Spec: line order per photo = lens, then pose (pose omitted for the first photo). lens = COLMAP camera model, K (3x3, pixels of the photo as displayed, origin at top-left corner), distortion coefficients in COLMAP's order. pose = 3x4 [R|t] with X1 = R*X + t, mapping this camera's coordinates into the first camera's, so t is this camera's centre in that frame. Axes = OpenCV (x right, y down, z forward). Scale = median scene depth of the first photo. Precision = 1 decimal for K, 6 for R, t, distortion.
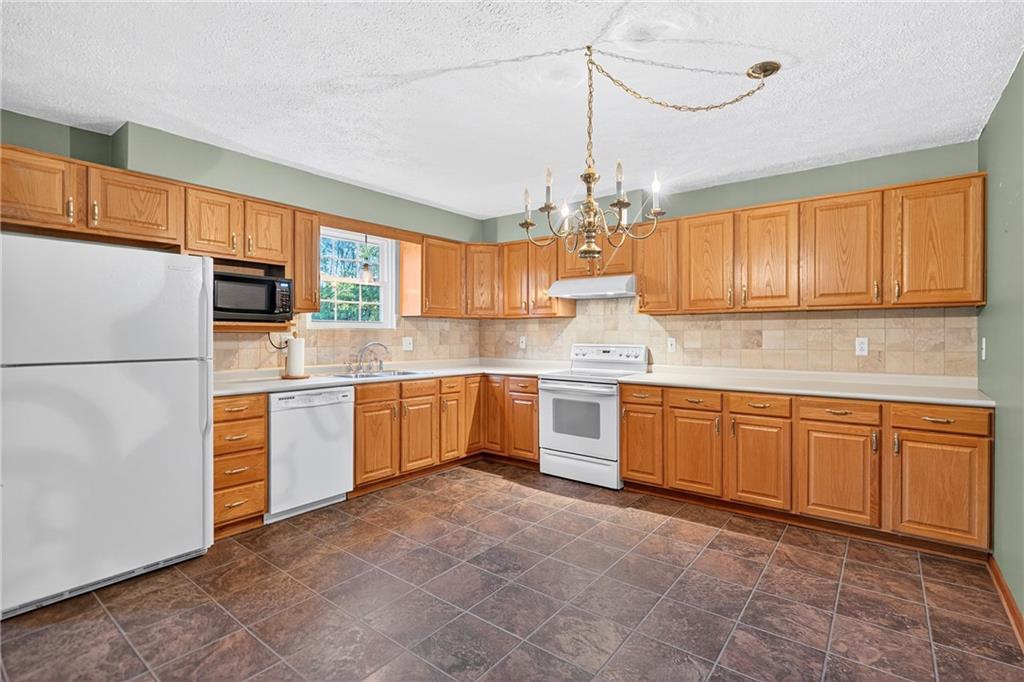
lens RADIAL K [[465.4, 0, 512.0], [0, 465.4, 341.0], [0, 0, 1]] dist [0.003392, -0.000428]
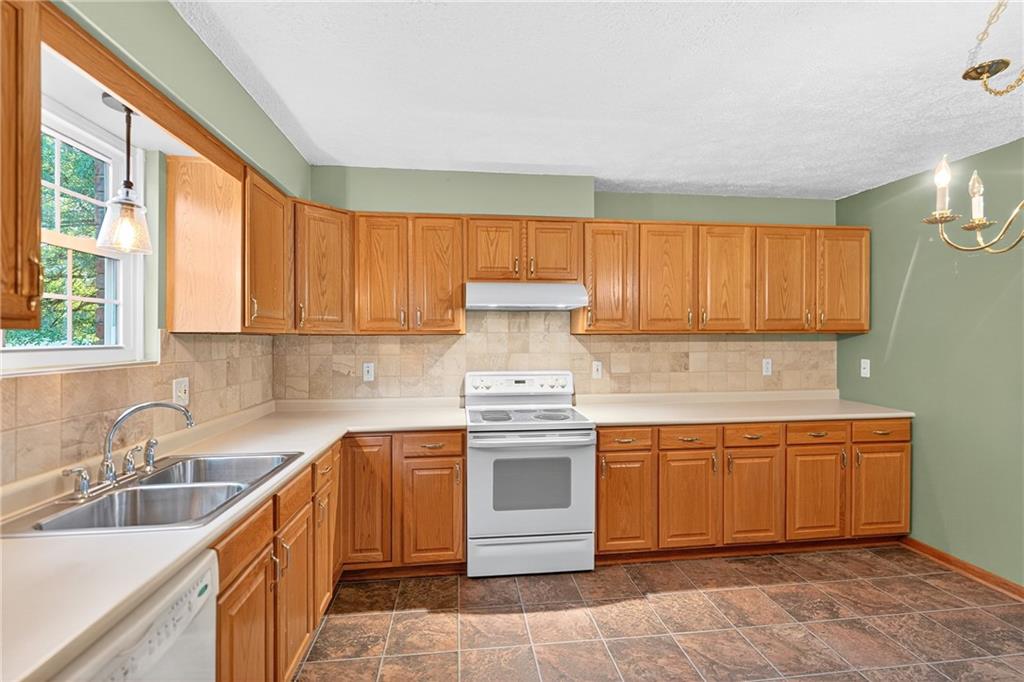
lens RADIAL K [[465.4, 0, 512.0], [0, 465.4, 341.0], [0, 0, 1]] dist [0.003392, -0.000428]
pose [[0.714907, -0.006871, 0.699186, -0.385110], [0.015302, 0.999866, -0.005820, -0.045224], [-0.699052, 0.014860, 0.714916, 0.548405]]
